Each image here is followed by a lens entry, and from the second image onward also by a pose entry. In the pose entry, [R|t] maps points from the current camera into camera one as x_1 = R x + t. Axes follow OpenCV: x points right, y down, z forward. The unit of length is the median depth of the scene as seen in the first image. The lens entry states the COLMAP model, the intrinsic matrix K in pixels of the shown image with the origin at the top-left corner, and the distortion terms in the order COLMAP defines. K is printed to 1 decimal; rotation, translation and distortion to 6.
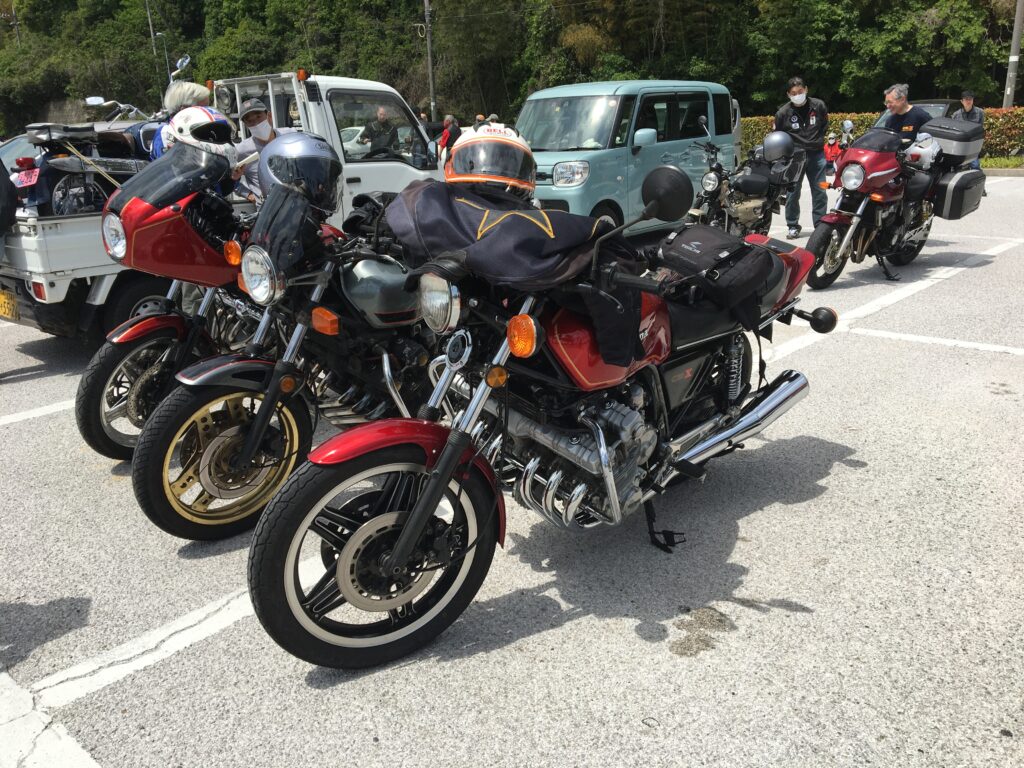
lens RADIAL K [[857.0, 0, 513.6], [0, 857.0, 383.0], [0, 0, 1]] dist [0.032521, -0.046347]
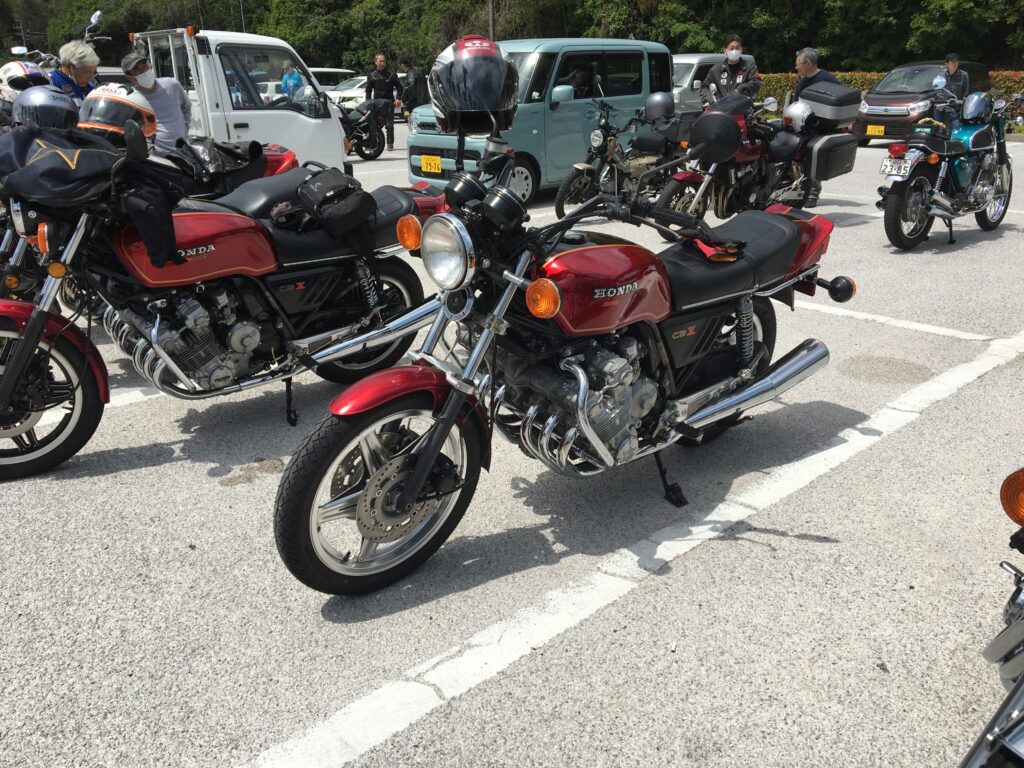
lens RADIAL K [[857.0, 0, 506.5], [0, 857.0, 386.9], [0, 0, 1]] dist [0.032521, -0.046347]
pose [[0.995231, 0.053319, -0.081689, 0.173389], [-0.048543, 0.997055, 0.059377, 0.013482], [0.084614, -0.055129, 0.994888, -0.072307]]
